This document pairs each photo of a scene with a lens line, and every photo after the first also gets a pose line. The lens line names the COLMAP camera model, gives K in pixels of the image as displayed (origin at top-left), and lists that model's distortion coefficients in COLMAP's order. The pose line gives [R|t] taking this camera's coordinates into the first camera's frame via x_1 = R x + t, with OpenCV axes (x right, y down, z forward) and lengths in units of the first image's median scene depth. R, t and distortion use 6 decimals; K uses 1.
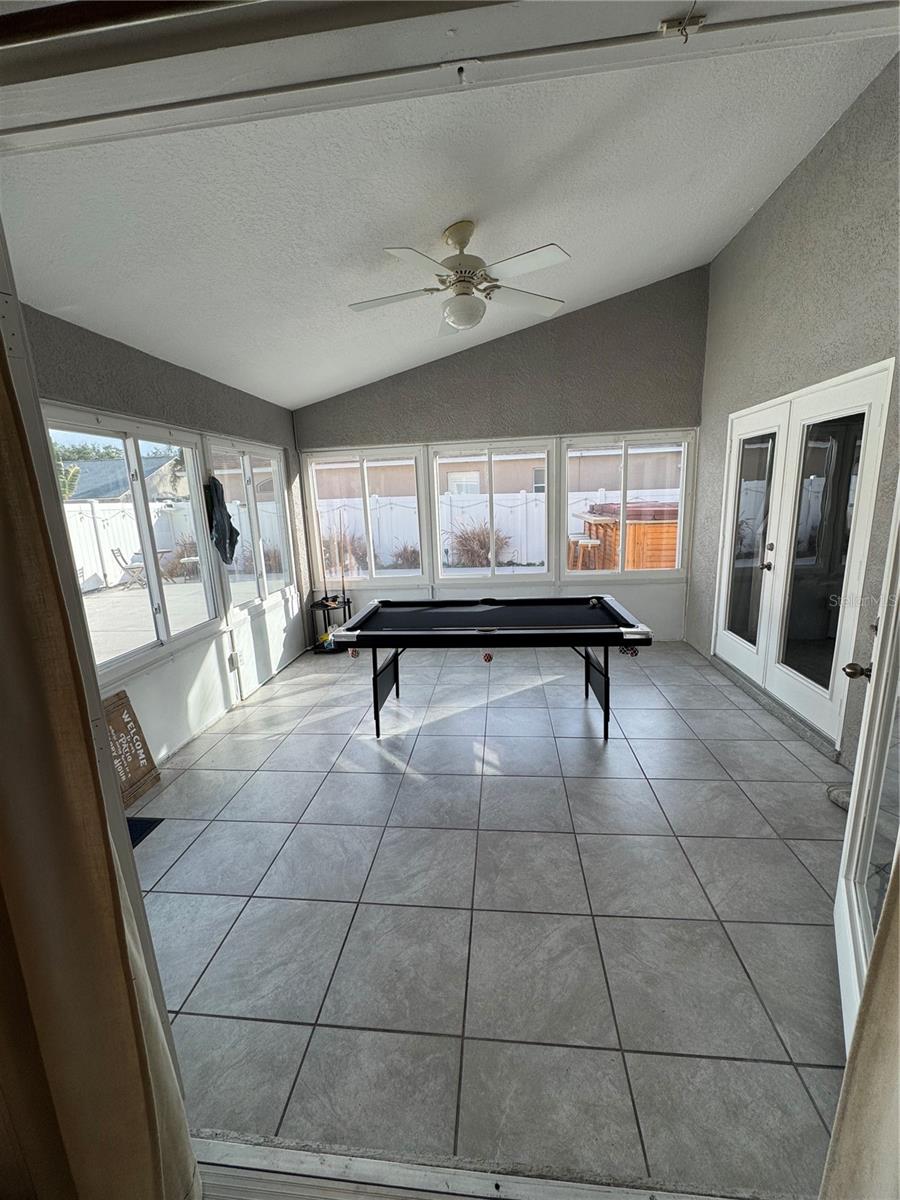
lens RADIAL K [[477.3, 0, 450.6], [0, 477.3, 600.7], [0, 0, 1]] dist [-0.003390, 0.000110]
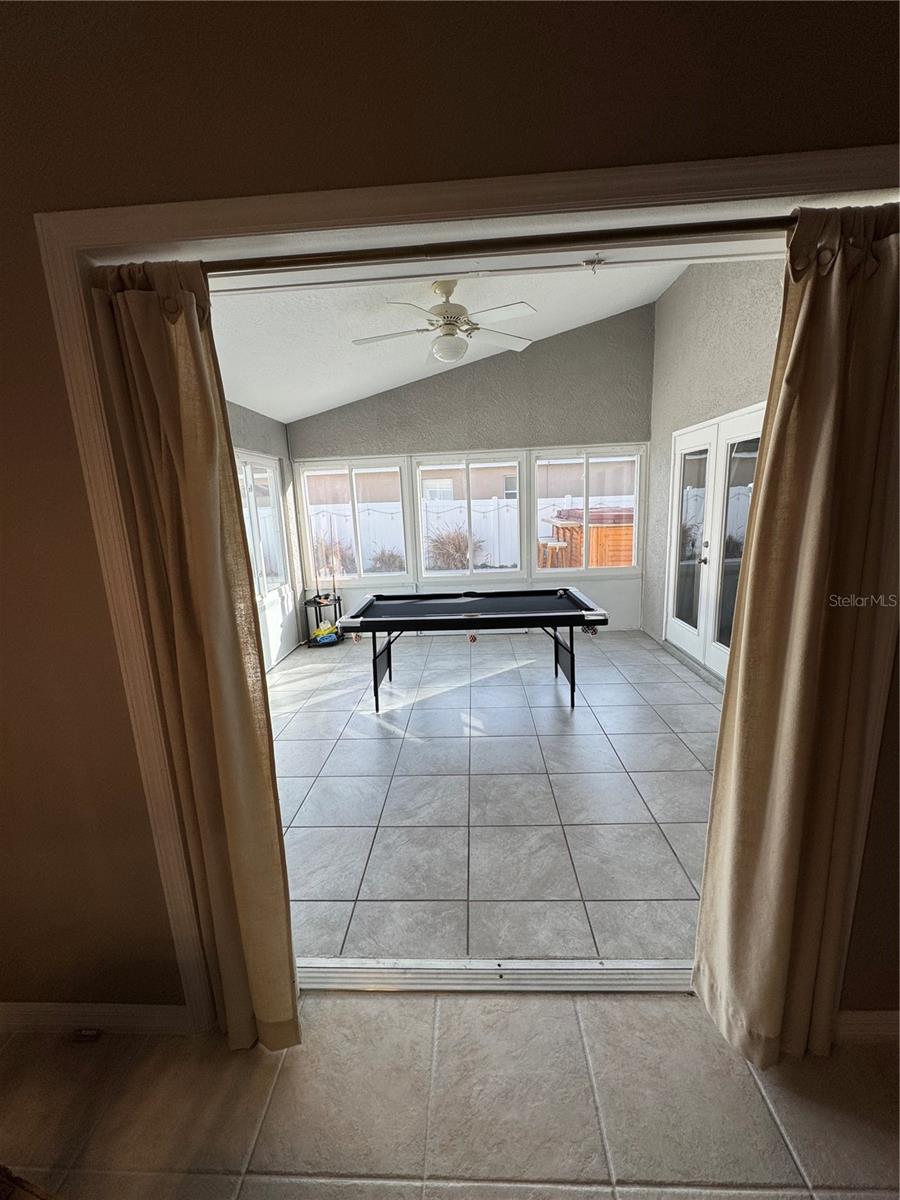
lens RADIAL K [[477.3, 0, 450.6], [0, 477.3, 600.7], [0, 0, 1]] dist [-0.003390, 0.000110]
pose [[0.998157, -0.012751, 0.059334, -0.037931], [0.013469, 0.999841, -0.011709, 0.032197], [-0.059175, 0.012487, 0.998170, -0.146509]]
